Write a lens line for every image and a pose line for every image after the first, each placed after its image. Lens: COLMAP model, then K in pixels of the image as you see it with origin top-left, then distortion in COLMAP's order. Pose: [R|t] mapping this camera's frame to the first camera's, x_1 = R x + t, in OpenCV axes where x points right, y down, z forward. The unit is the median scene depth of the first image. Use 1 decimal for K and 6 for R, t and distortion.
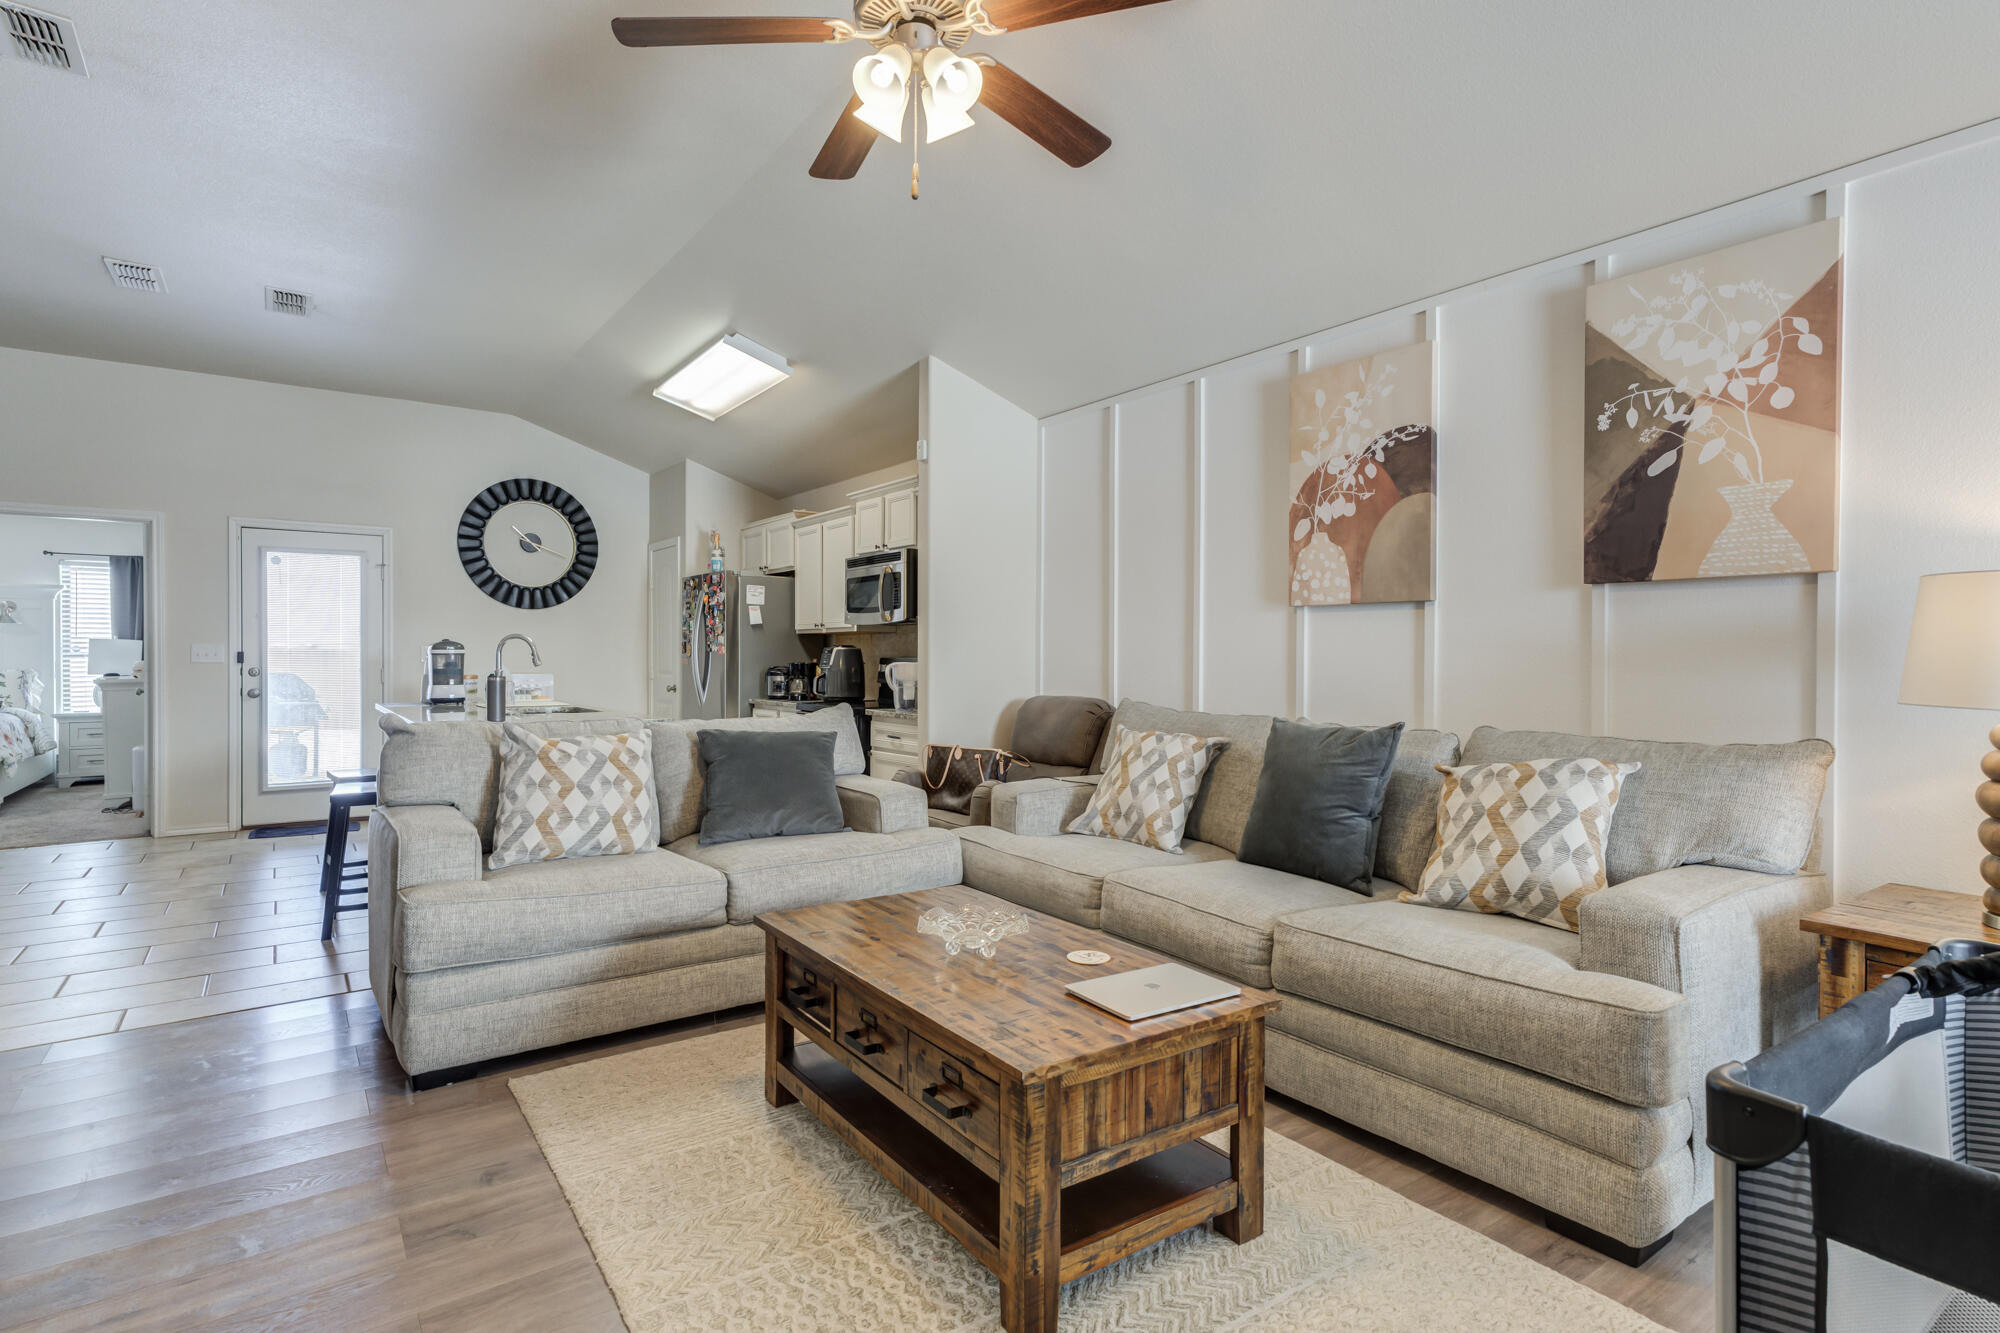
lens RADIAL K [[1001.8, 0, 985.7], [0, 1001.8, 657.6], [0, 0, 1]] dist [0.000236, 0.017255]
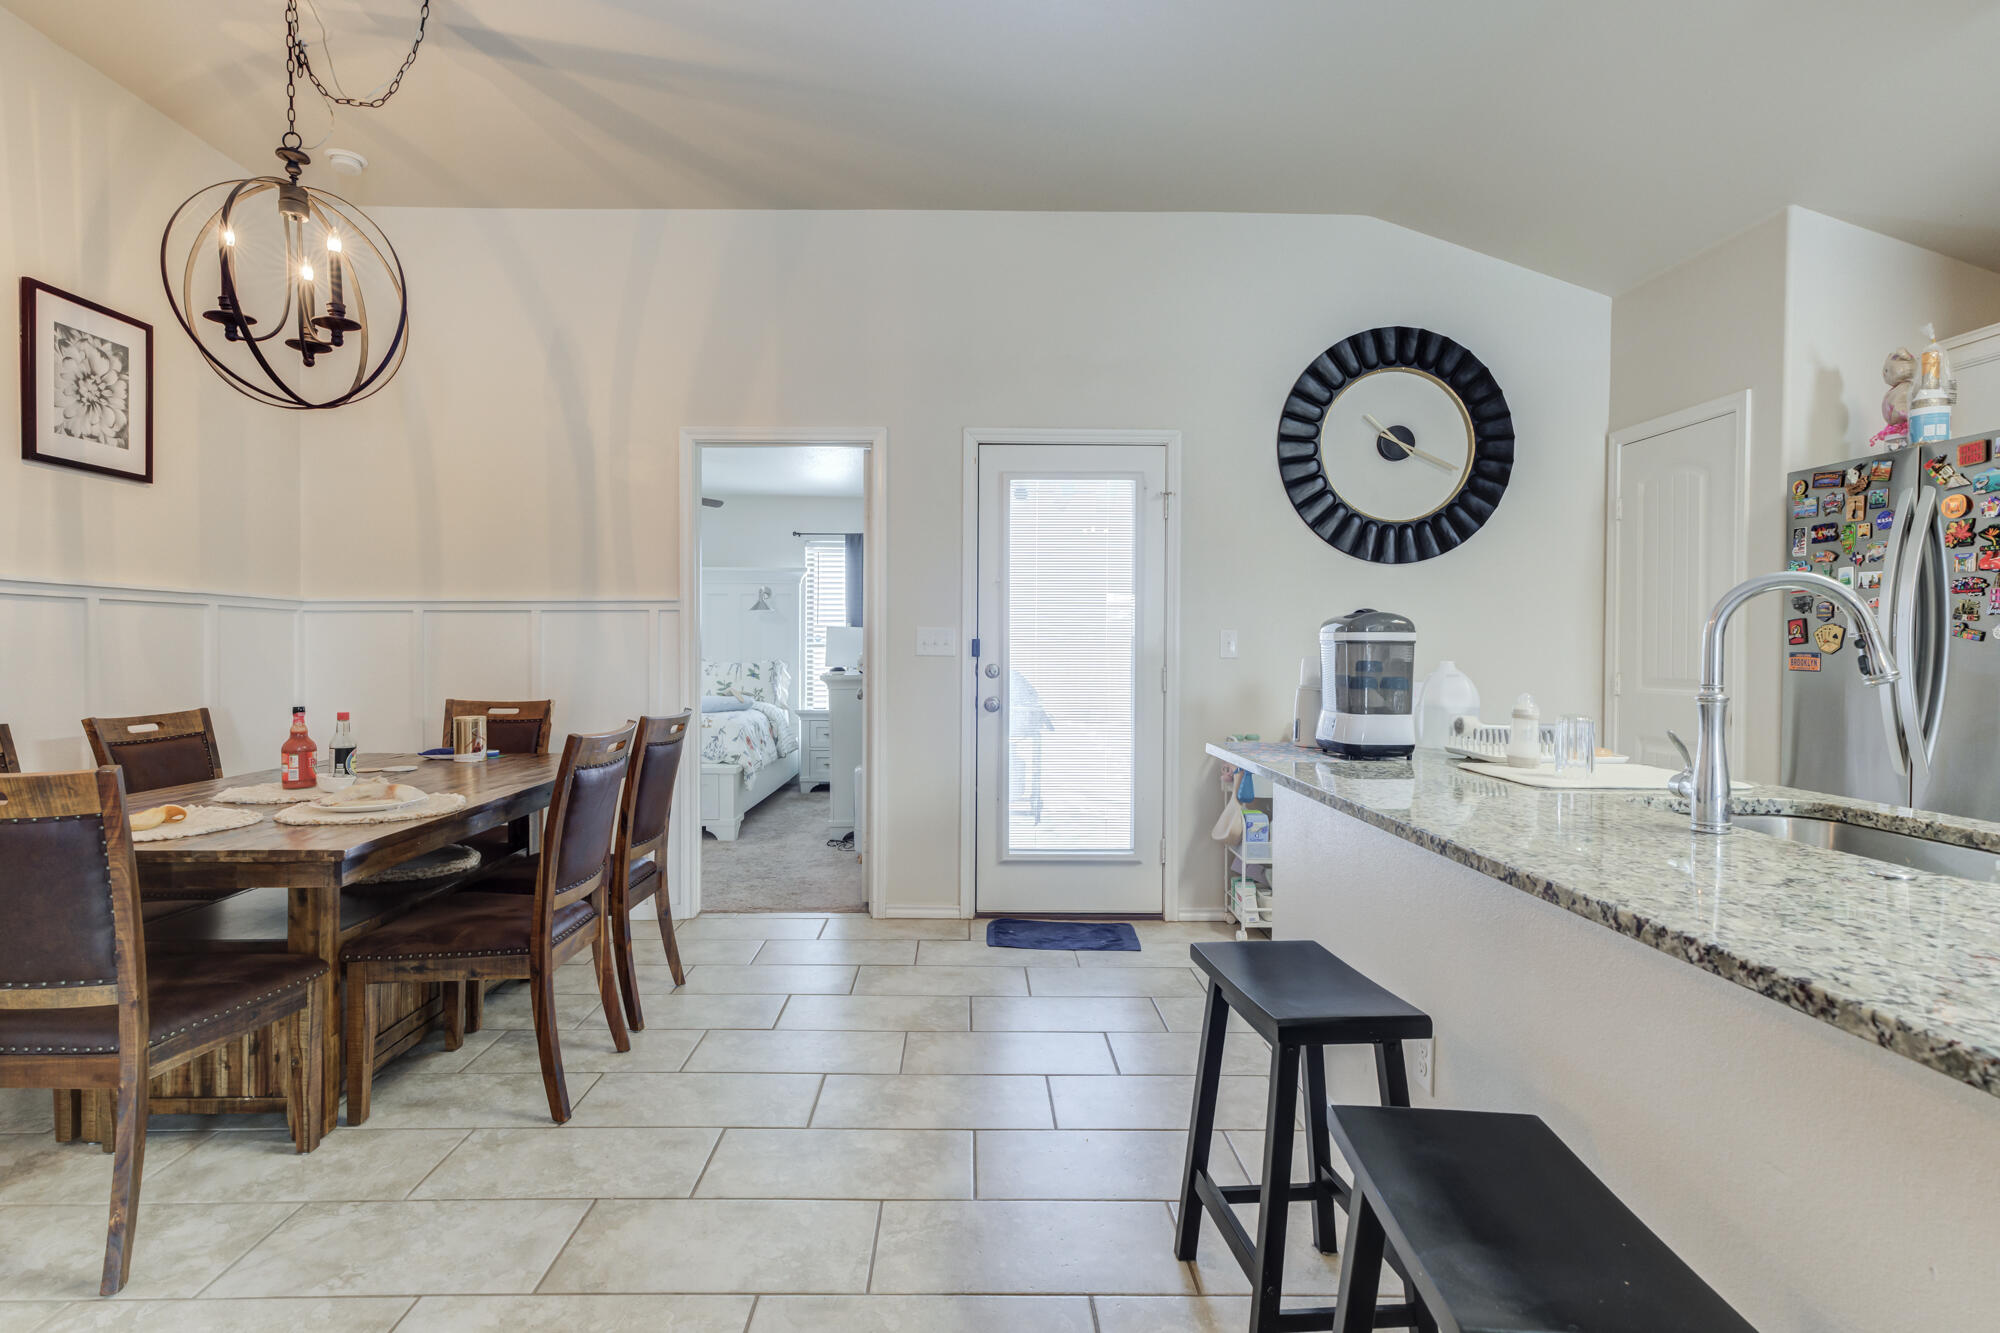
lens RADIAL K [[998.9, 0, 973.0], [0, 998.9, 659.6], [0, 0, 1]] dist [0.003790, 0.002112]
pose [[0.822480, 0.012099, -0.568665, -0.708765], [-0.006636, 0.999910, 0.011676, -0.001137], [0.568755, -0.005829, 0.822487, 0.888497]]
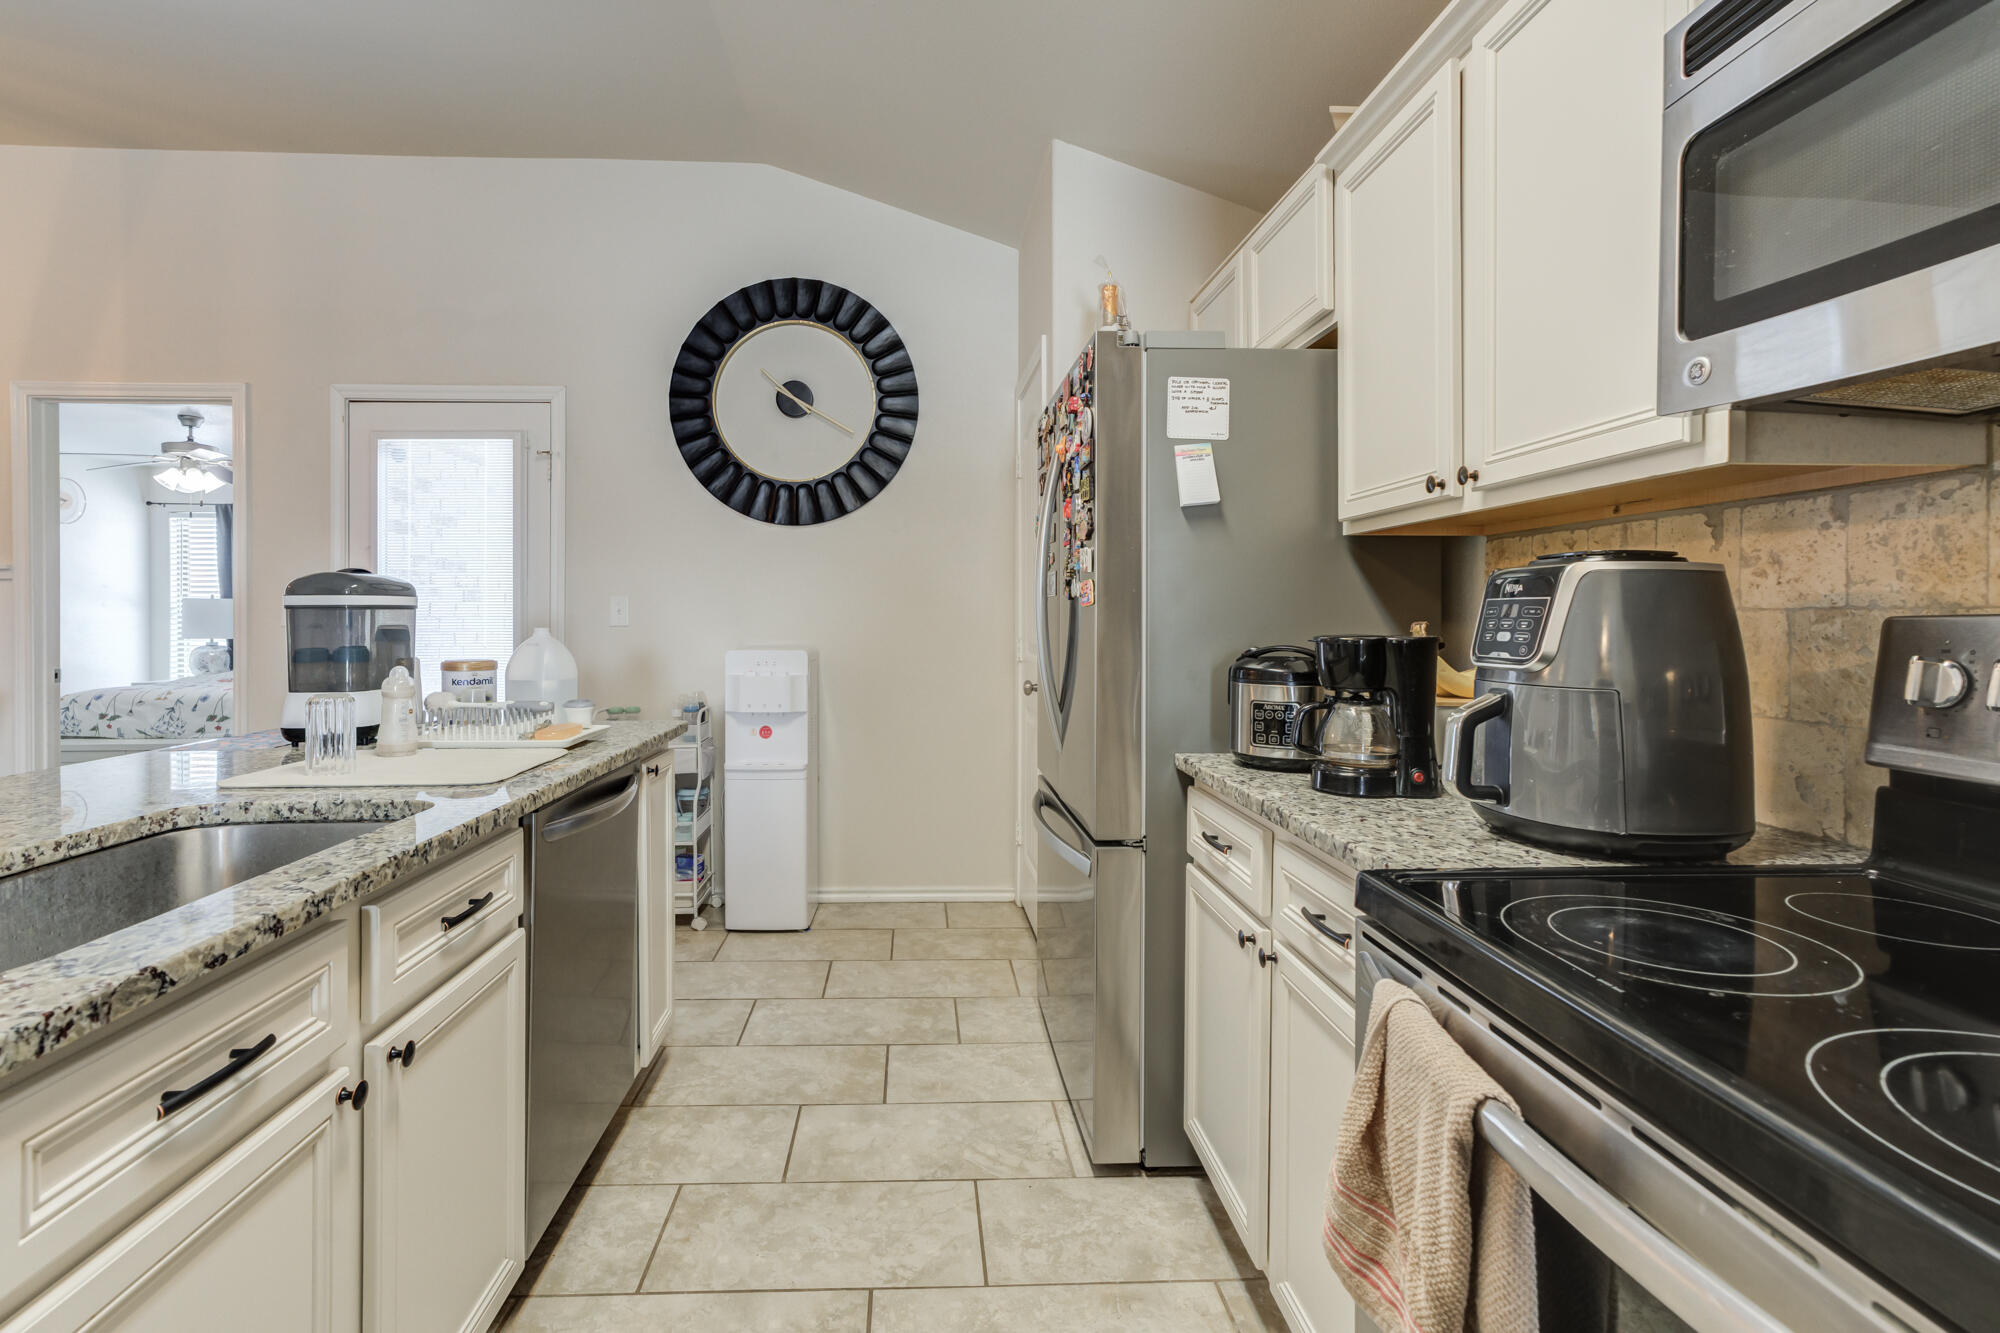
lens RADIAL K [[931.9, 0, 937.0], [0, 931.9, 592.7], [0, 0, 1]] dist [-0.001169, 0.000045]
pose [[0.833927, -0.015380, -0.551661, -0.264251], [0.000646, 0.999638, -0.026893, 0.000225], [0.551875, 0.022071, 0.833635, 1.361473]]
